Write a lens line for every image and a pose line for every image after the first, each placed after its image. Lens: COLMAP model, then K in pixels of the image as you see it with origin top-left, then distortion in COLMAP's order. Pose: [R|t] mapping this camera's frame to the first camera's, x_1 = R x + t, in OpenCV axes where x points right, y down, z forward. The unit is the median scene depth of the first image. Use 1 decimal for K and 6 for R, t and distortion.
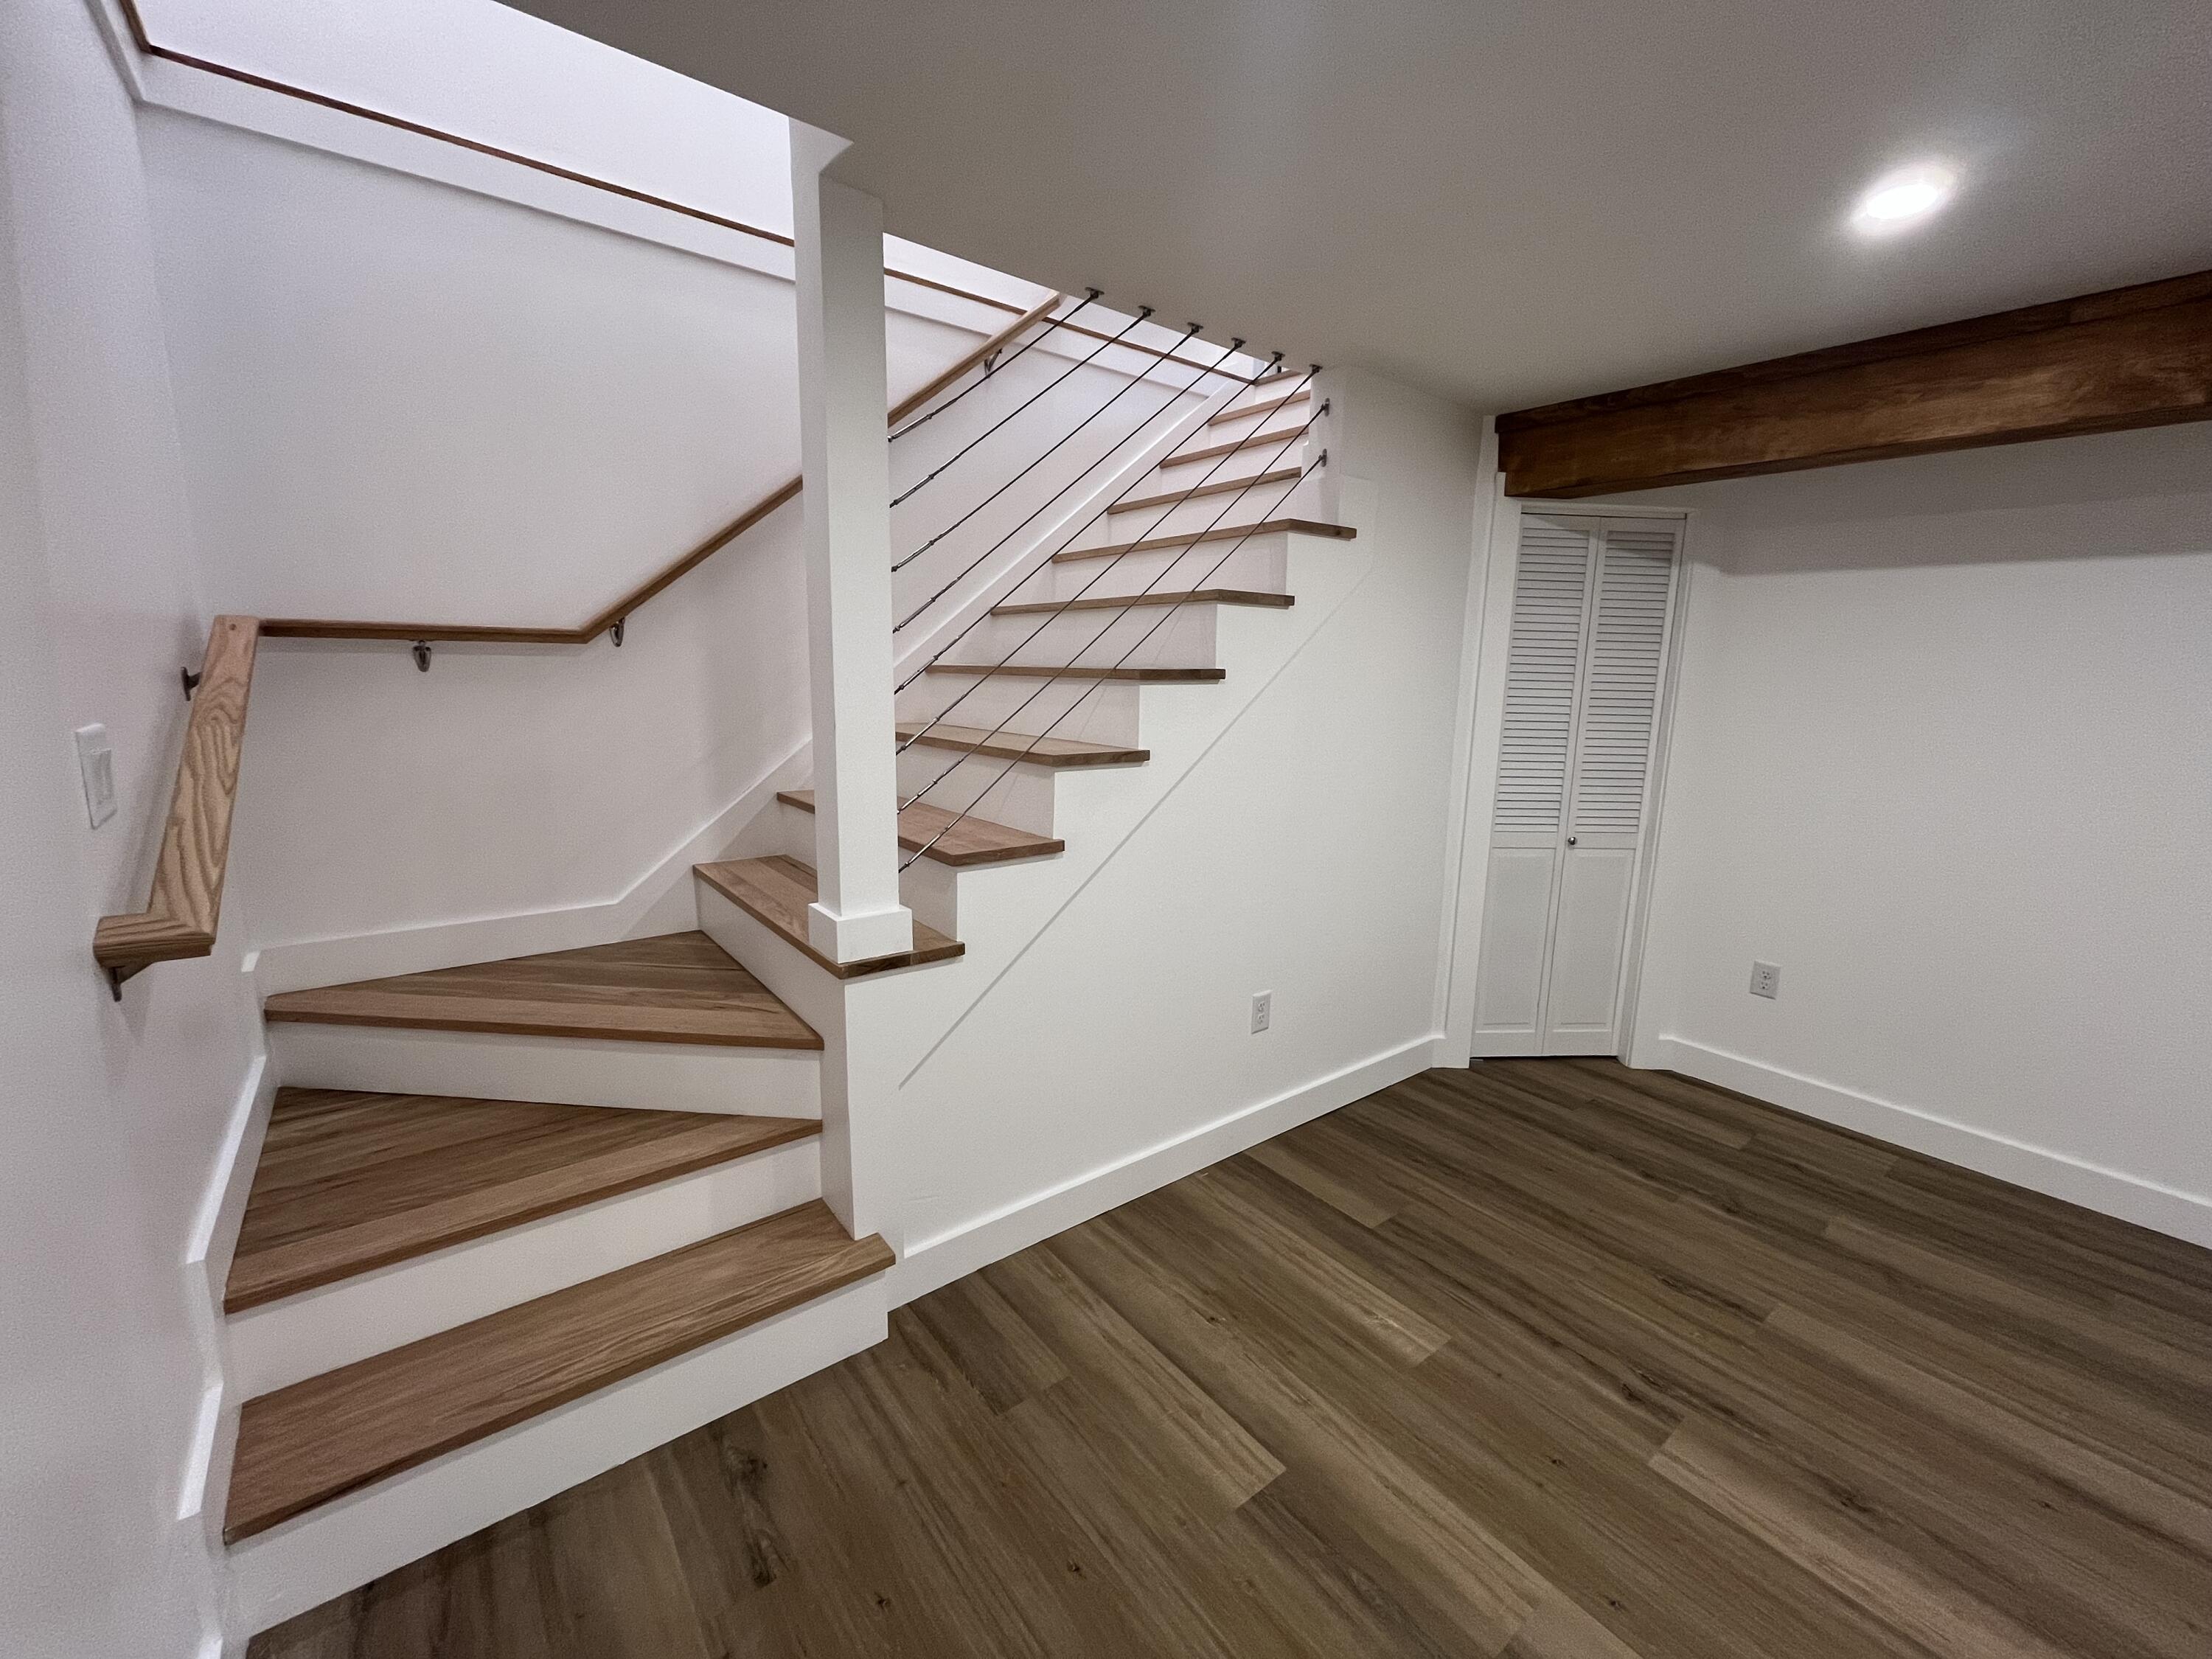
lens RADIAL K [[890.0, 0, 1109.1], [0, 890.0, 826.7], [0, 0, 1]] dist [-0.001216, -0.000045]
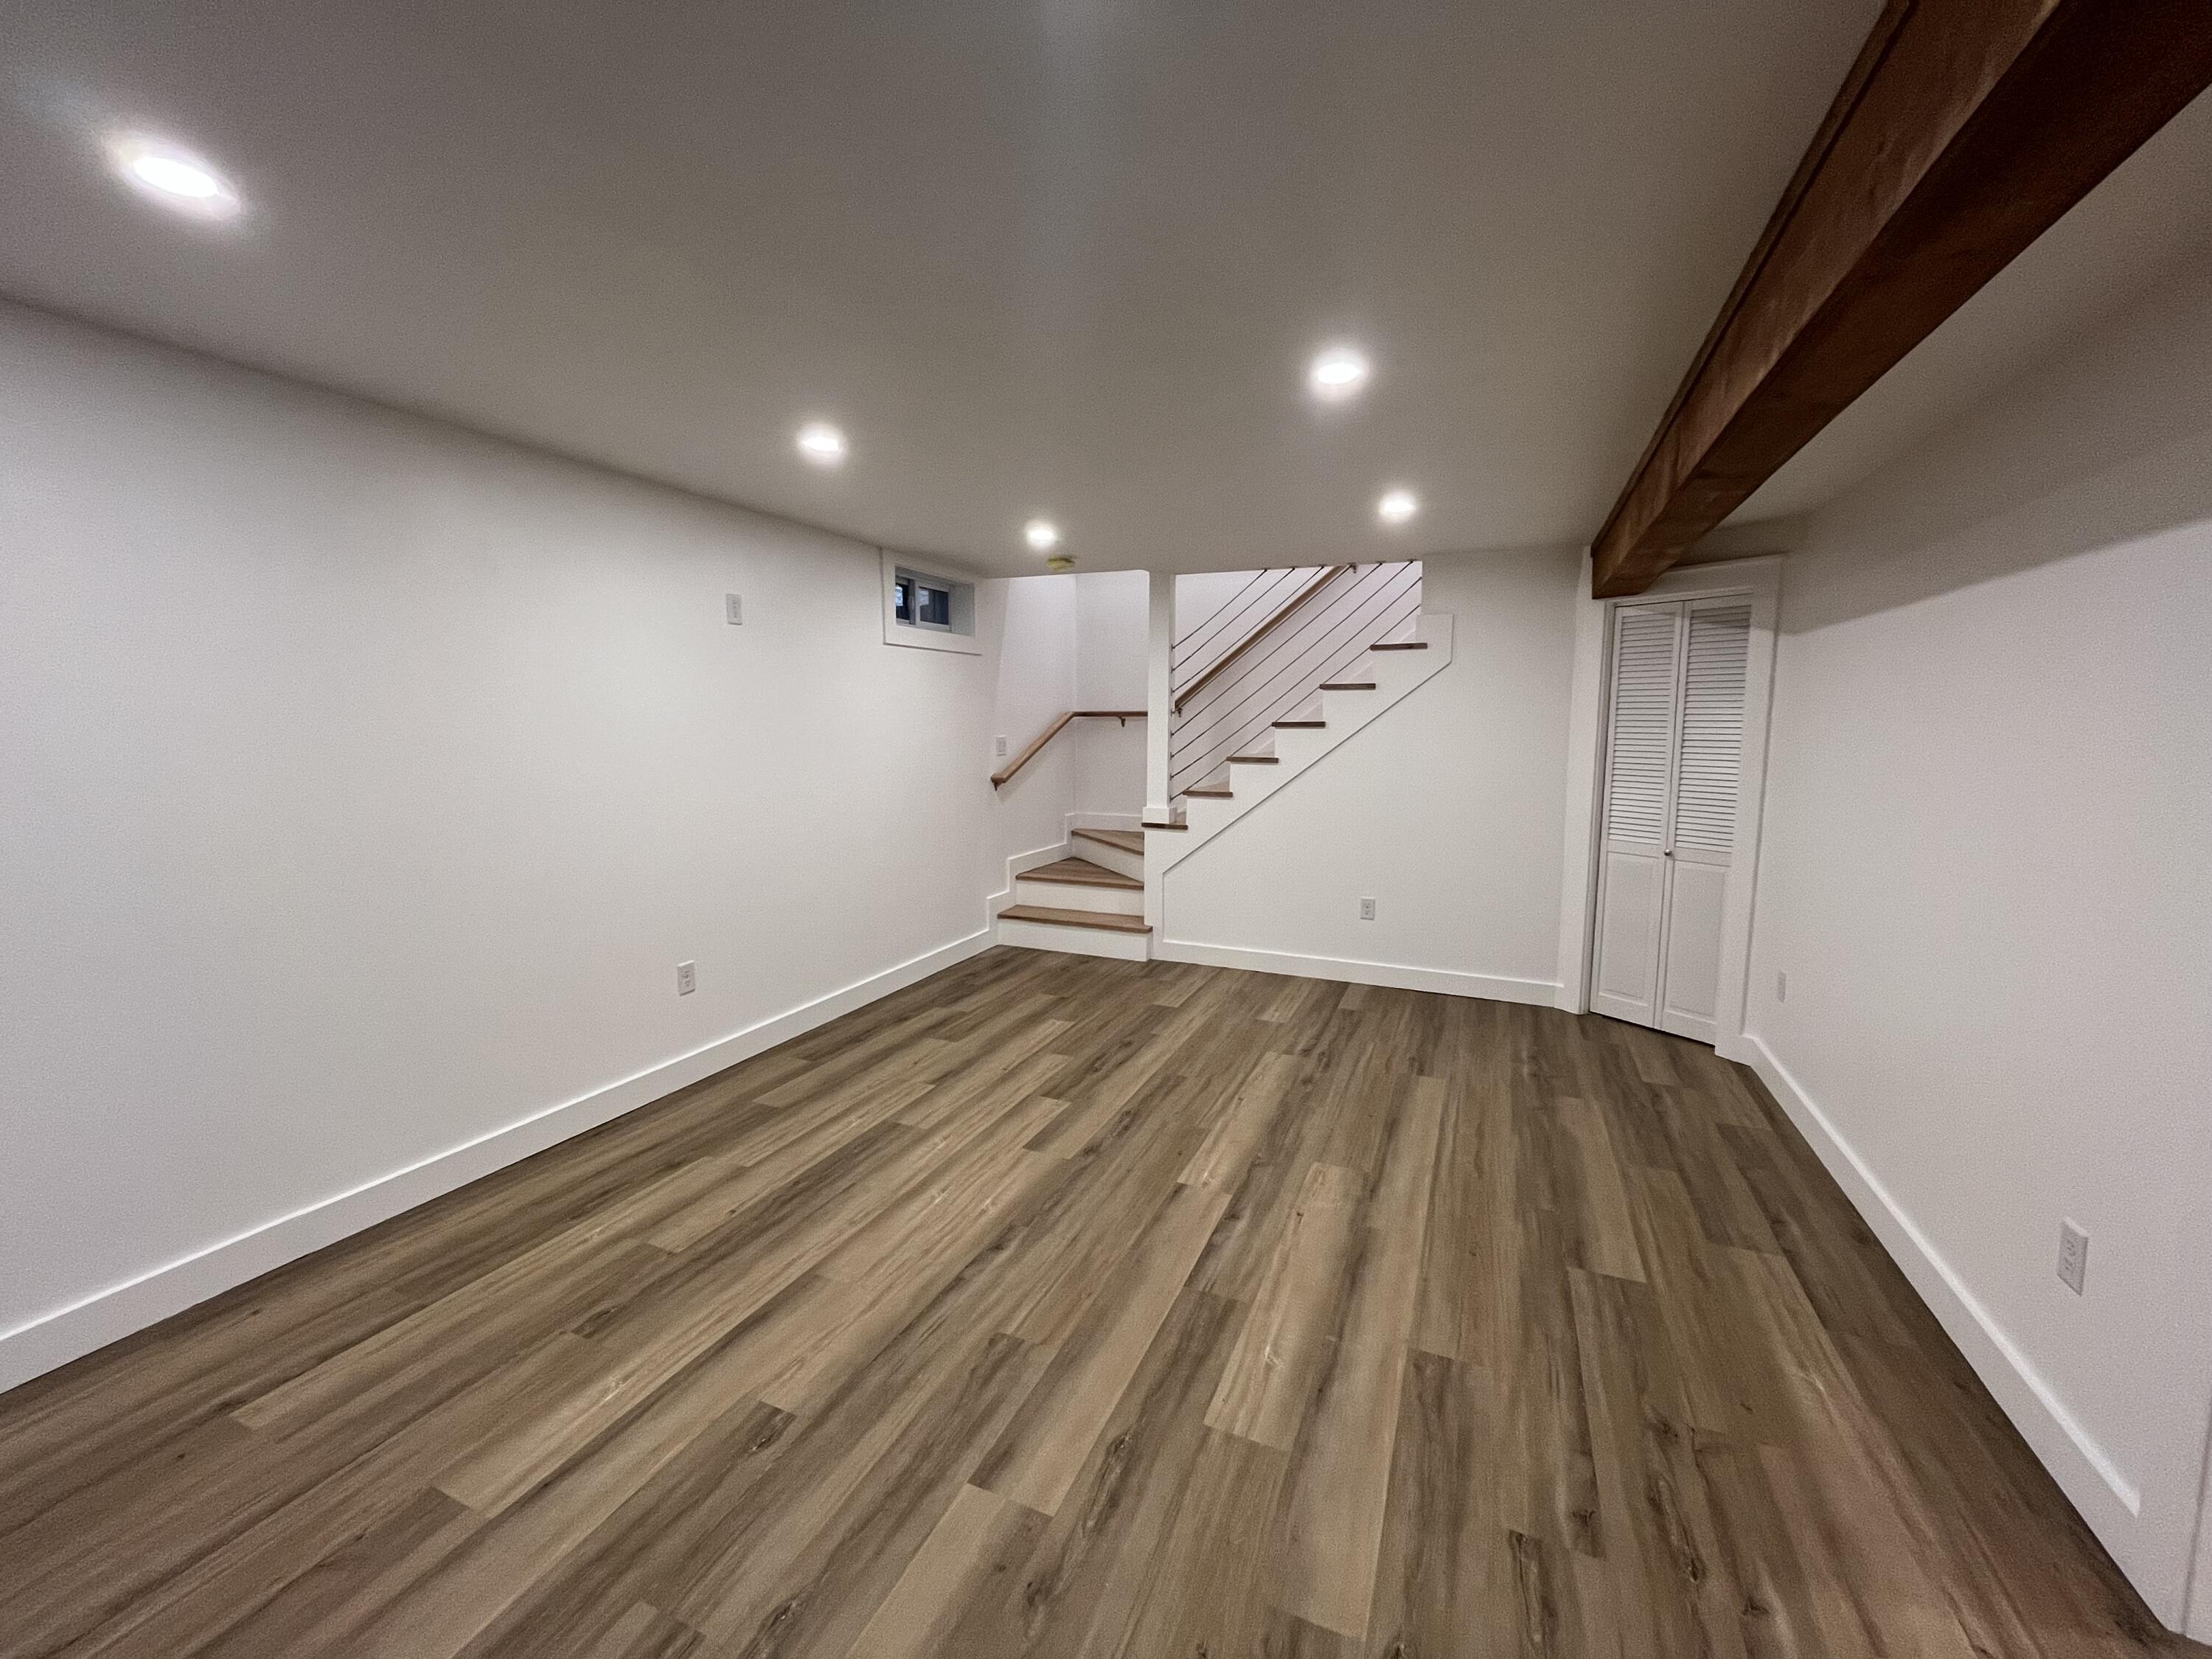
lens RADIAL K [[890.0, 0, 1109.1], [0, 890.0, 826.7], [0, 0, 1]] dist [-0.001216, -0.000045]
pose [[0.484260, 0.084619, -0.870823, 1.820462], [-0.152228, 0.988280, 0.011379, 0.127048], [0.861580, 0.127053, 0.491465, -0.448516]]
